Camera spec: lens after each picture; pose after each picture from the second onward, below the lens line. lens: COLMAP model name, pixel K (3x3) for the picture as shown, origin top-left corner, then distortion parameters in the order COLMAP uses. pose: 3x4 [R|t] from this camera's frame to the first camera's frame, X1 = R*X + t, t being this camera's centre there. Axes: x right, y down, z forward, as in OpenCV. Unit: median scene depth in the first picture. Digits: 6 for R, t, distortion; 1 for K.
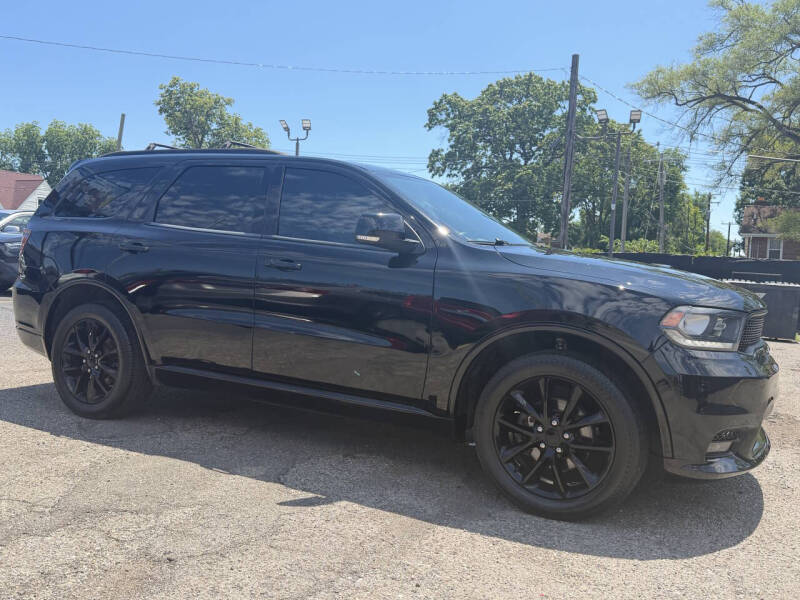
lens RADIAL K [[709.6, 0, 400.0], [0, 709.6, 300.0], [0, 0, 1]] dist [0.163643, -0.360875]
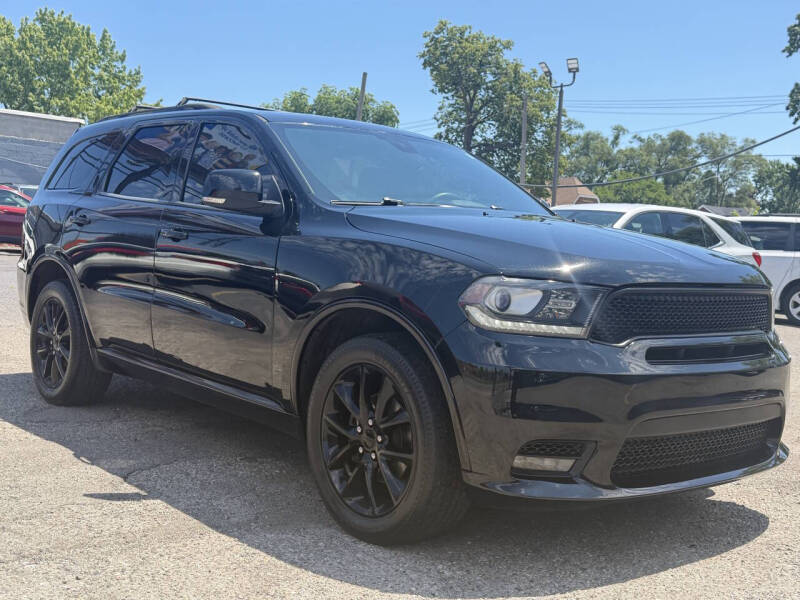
lens RADIAL K [[933.9, 0, 400.0], [0, 933.9, 300.0], [0, 0, 1]] dist [0.152929, -0.324086]
pose [[0.930040, 0.009924, -0.367325, 0.069114], [-0.009849, 0.999949, 0.002078, 0.003443], [0.367327, 0.001685, 0.930090, 0.003664]]
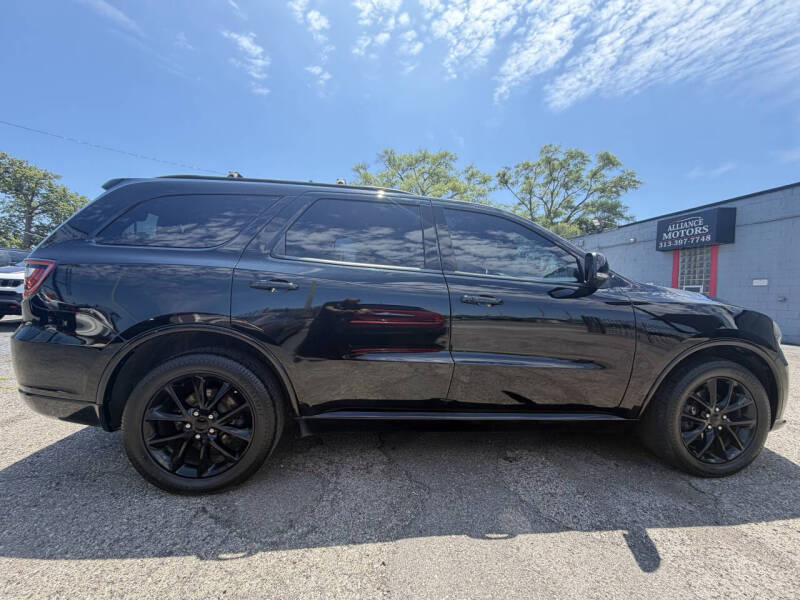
lens RADIAL K [[320.1, 0, 400.0], [0, 320.1, 300.0], [0, 0, 1]] dist [-0.000518, -0.000681]
pose [[0.824030, -0.040176, 0.565121, -0.069640], [0.035885, 0.999181, 0.018708, -0.008389], [-0.565409, 0.004864, 0.824796, 0.091263]]
